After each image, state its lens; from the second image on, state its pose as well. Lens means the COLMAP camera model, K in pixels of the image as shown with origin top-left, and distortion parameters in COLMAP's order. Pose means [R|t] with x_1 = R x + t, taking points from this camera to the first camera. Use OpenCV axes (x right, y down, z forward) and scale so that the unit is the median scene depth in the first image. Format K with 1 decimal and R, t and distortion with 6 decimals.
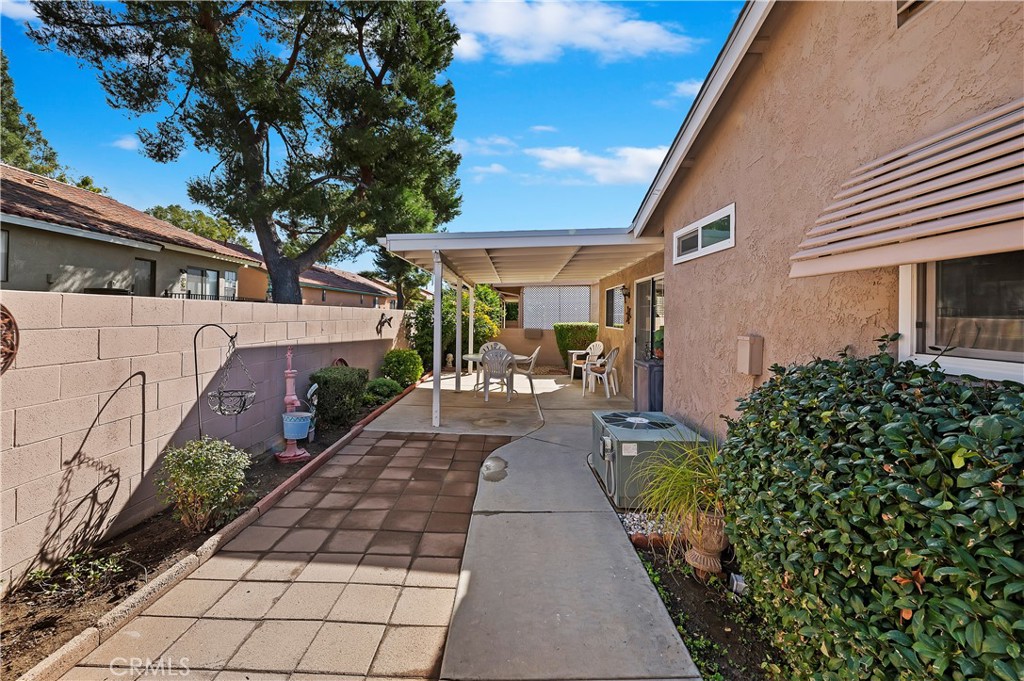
lens RADIAL K [[430.7, 0, 479.3], [0, 430.7, 326.1], [0, 0, 1]] dist [-0.000951, -0.000131]
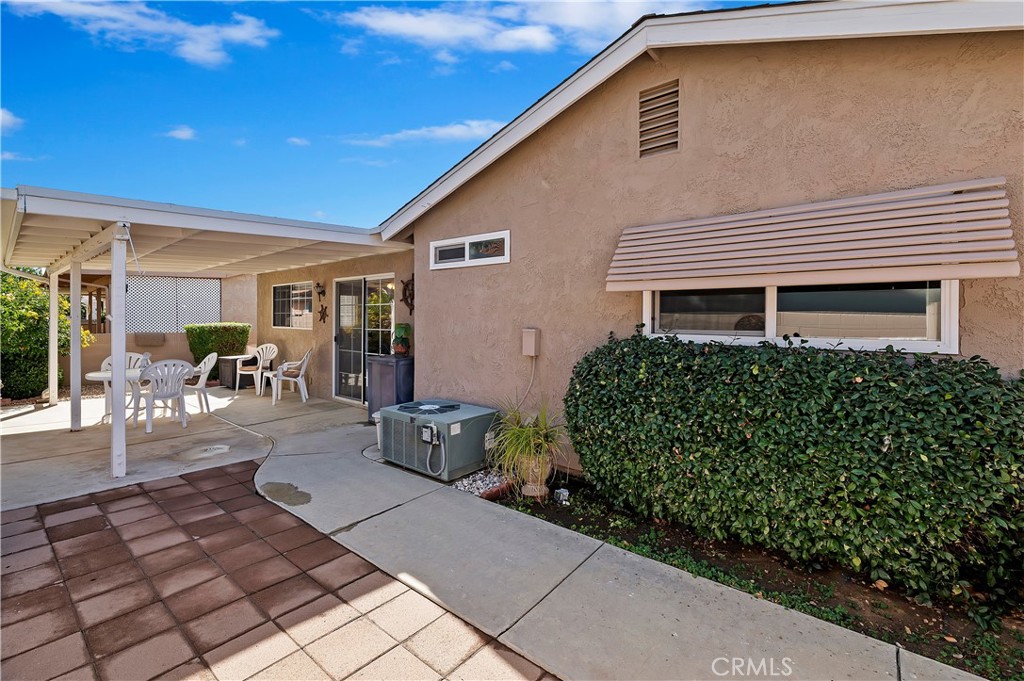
lens RADIAL K [[424.9, 0, 535.5], [0, 424.9, 334.6], [0, 0, 1]] dist [0.000029, -0.000007]
pose [[0.635153, -0.046039, 0.771013, -0.414005], [0.026750, 0.998934, 0.037613, -0.009059], [-0.771923, -0.003265, 0.635707, 0.100799]]
